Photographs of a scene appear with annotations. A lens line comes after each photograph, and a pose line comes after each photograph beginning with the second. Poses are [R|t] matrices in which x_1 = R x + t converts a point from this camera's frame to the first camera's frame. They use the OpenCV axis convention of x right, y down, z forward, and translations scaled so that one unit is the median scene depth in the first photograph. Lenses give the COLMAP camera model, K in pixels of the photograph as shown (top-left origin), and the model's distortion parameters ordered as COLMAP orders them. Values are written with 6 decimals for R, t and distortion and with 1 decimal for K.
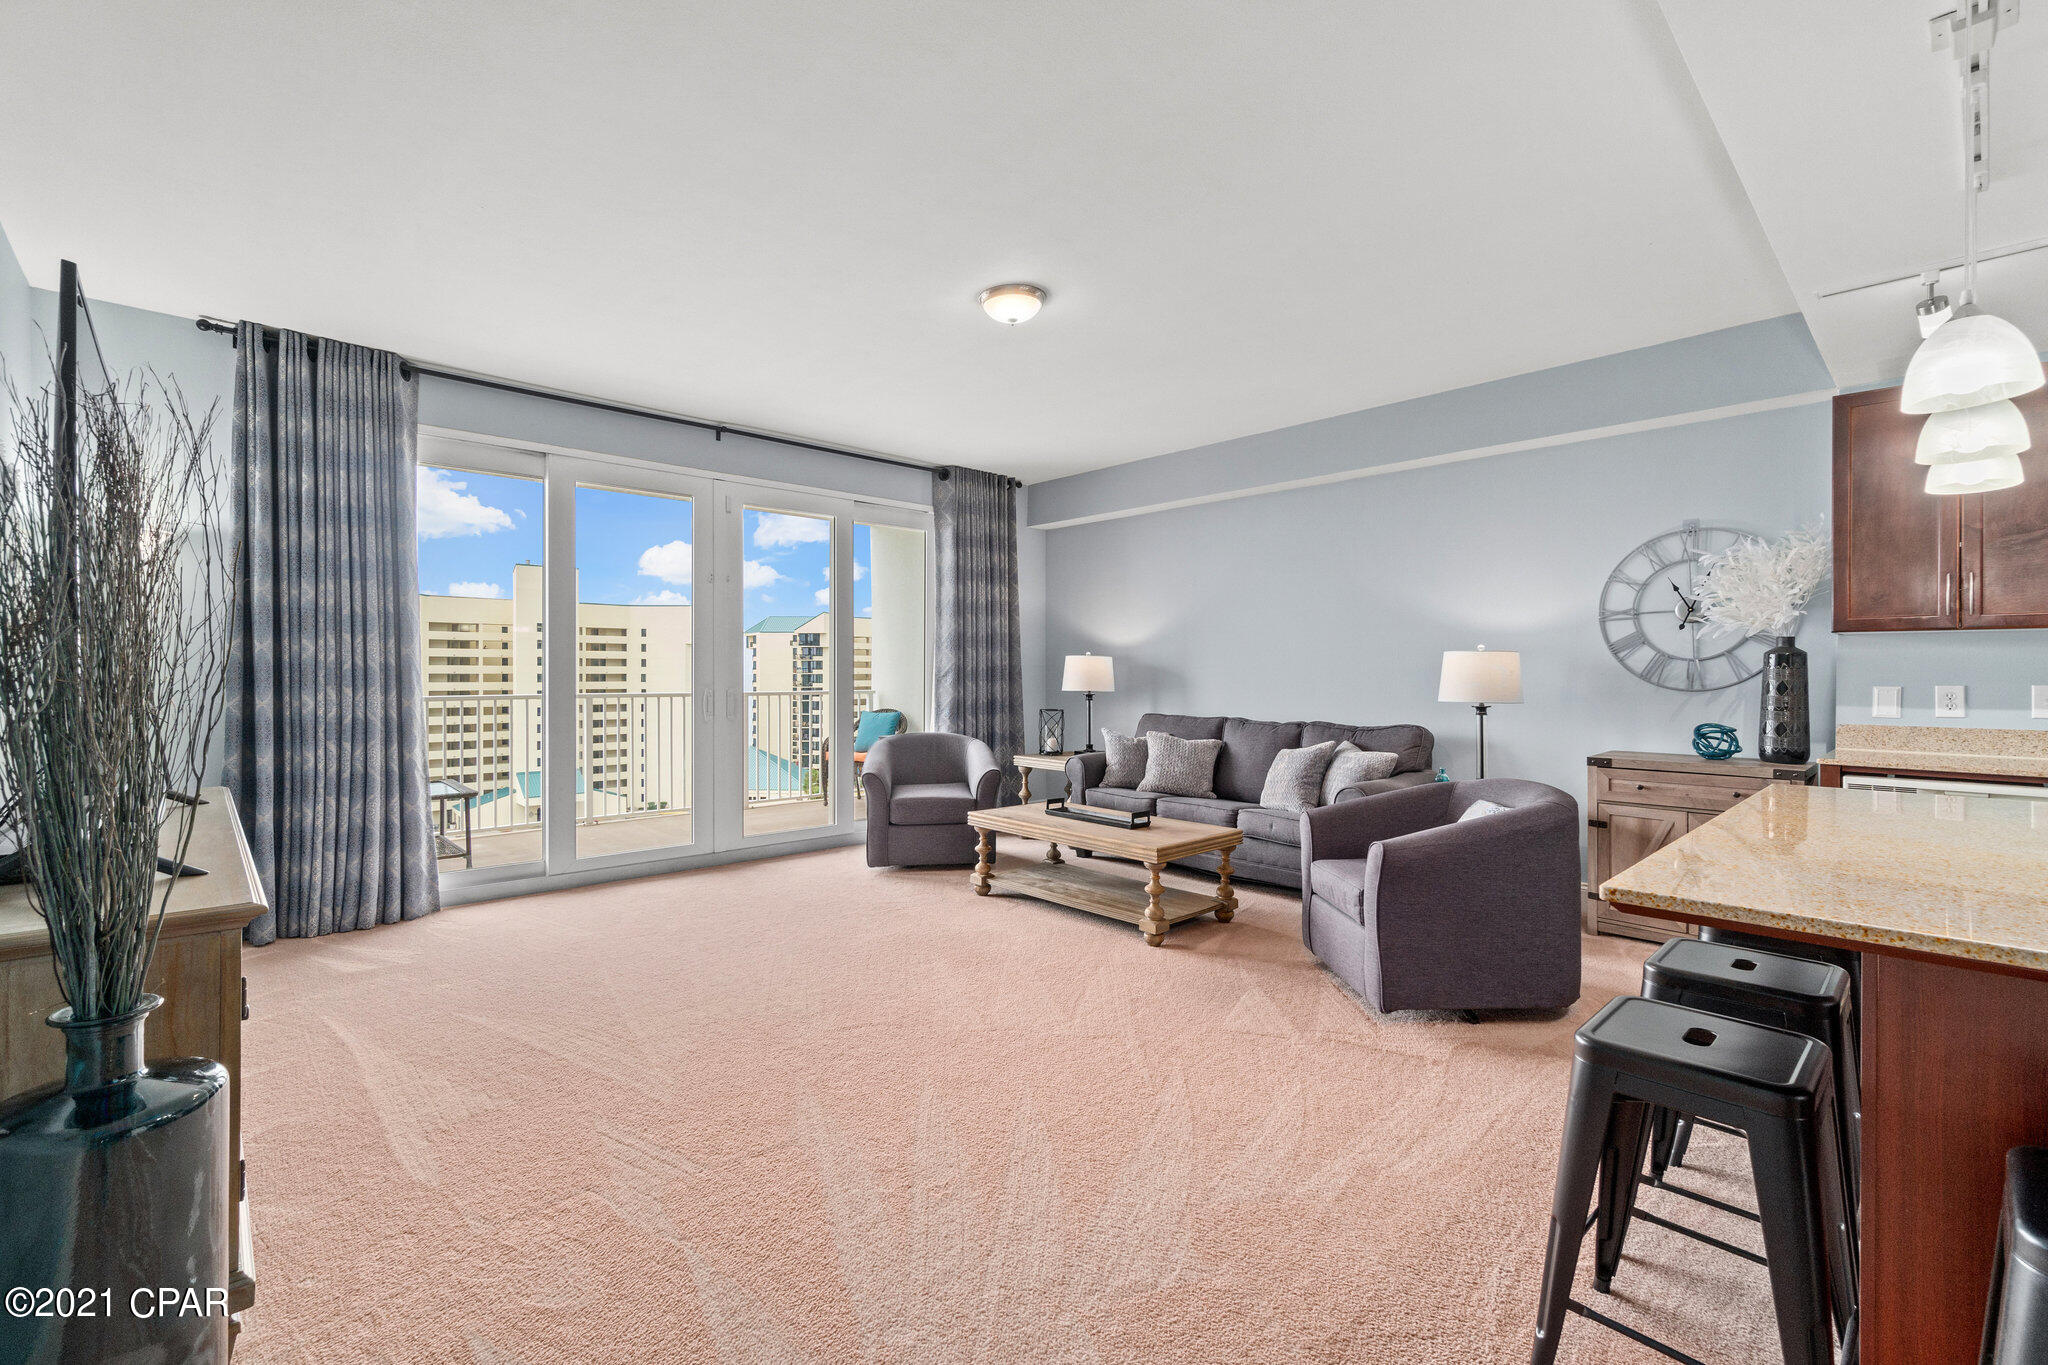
lens RADIAL K [[882.3, 0, 1041.3], [0, 882.3, 672.7], [0, 0, 1]] dist [-0.005249, 0.001671]
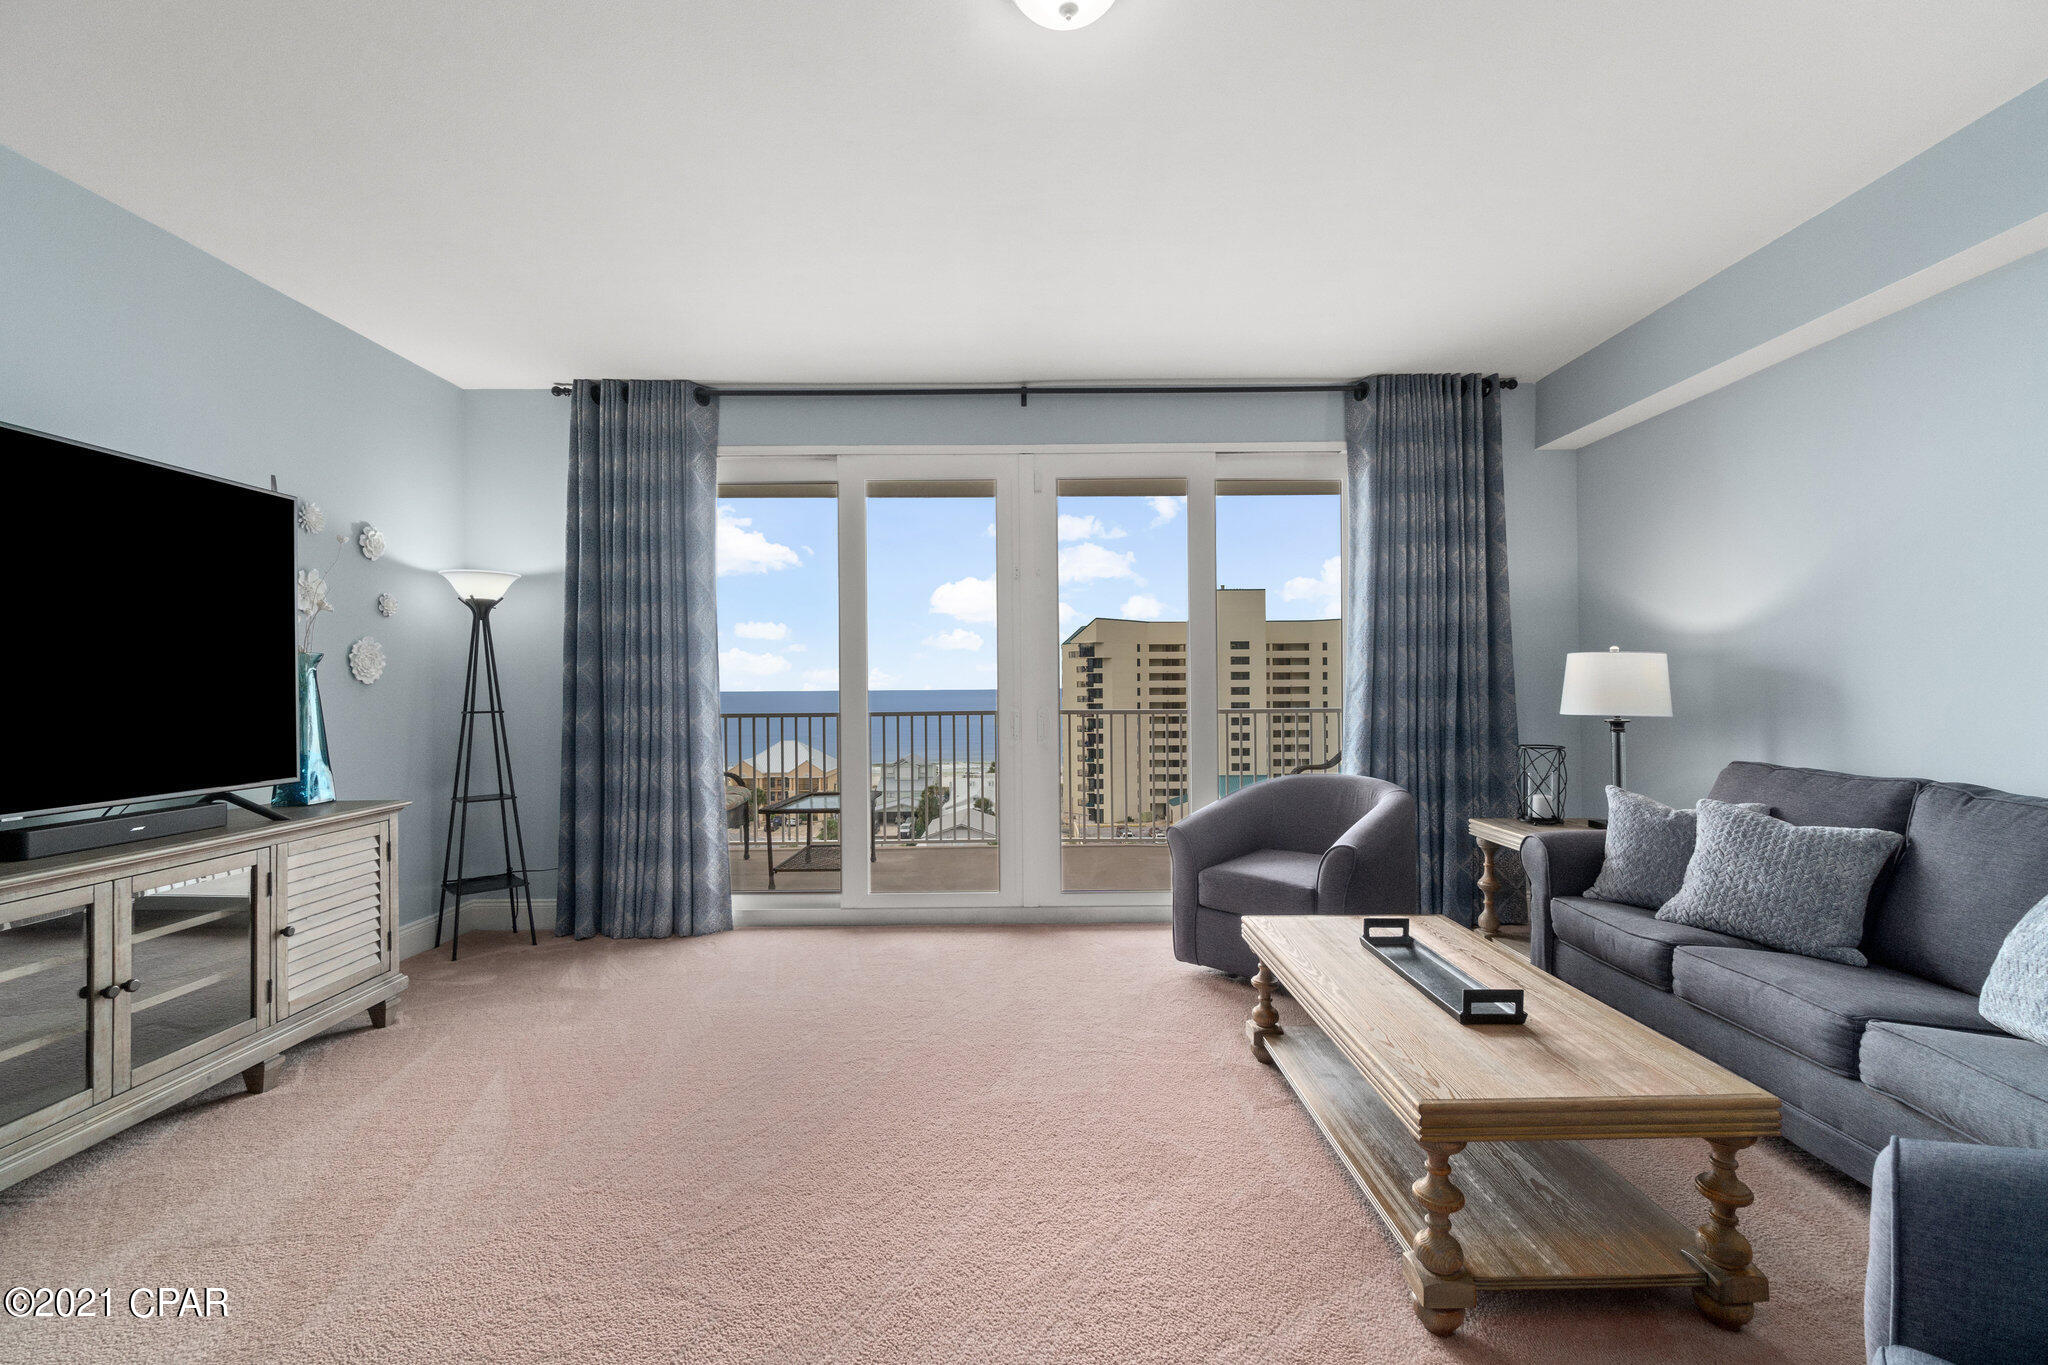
lens RADIAL K [[882.3, 0, 1044.3], [0, 882.3, 681.1], [0, 0, 1]] dist [-0.005249, 0.001671]
pose [[0.728651, -0.012130, -0.684778, 0.198449], [0.009234, 0.999926, -0.007887, -0.000079], [0.684823, -0.000576, 0.728709, 0.394599]]
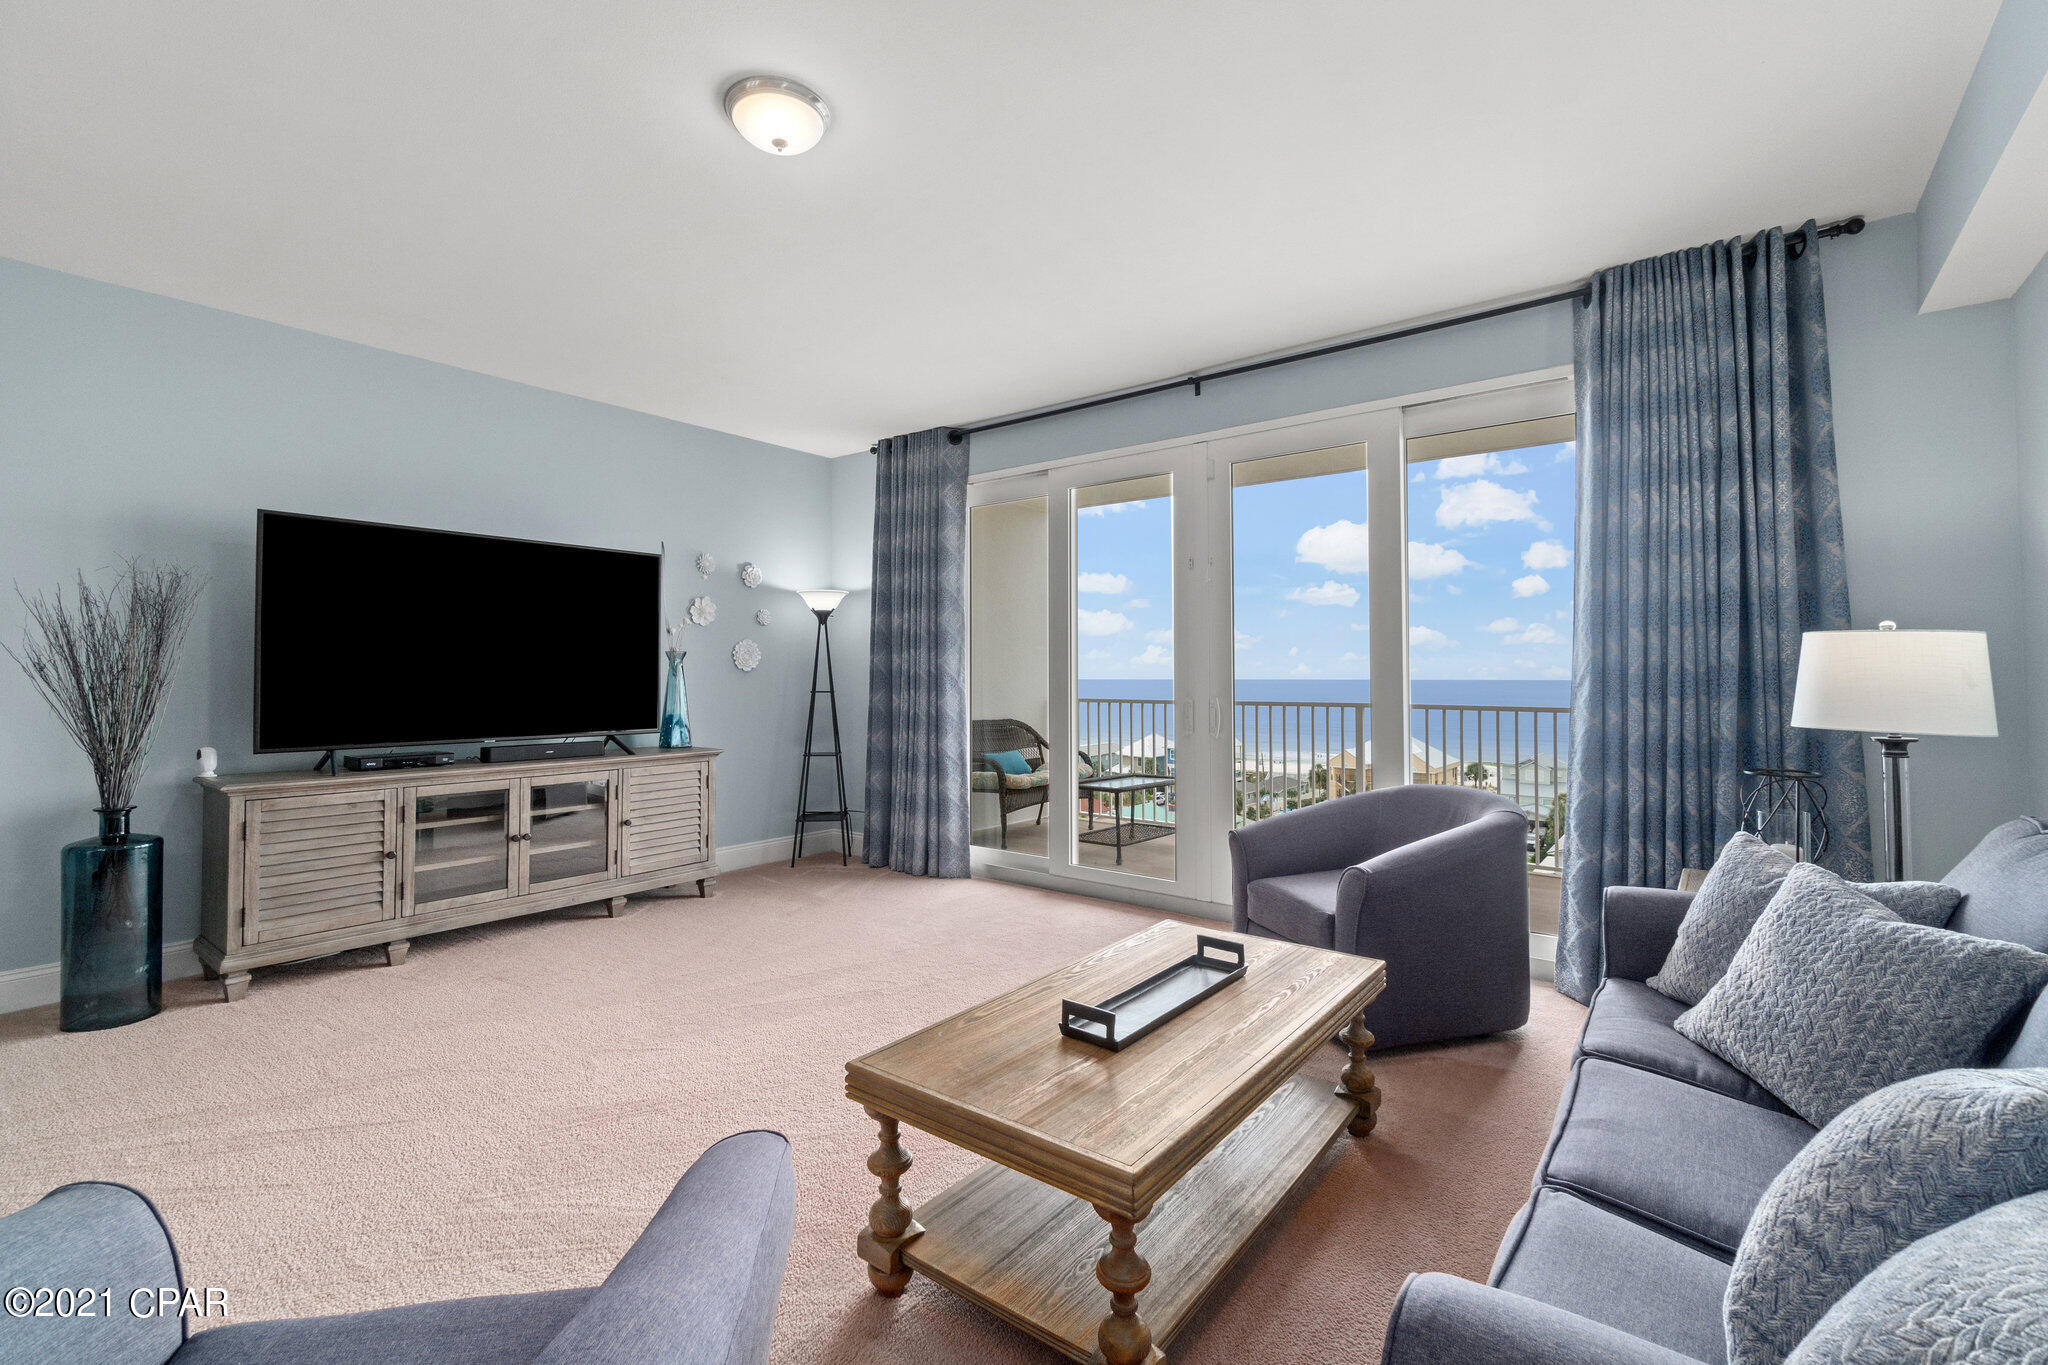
lens RADIAL K [[882.3, 0, 1047.4], [0, 882.3, 664.9], [0, 0, 1]] dist [-0.005249, 0.001671]
pose [[0.158897, -0.016083, -0.987164, 0.397348], [-0.002795, 0.999856, -0.016739, 0.001074], [0.987291, 0.005419, 0.158829, 0.700239]]
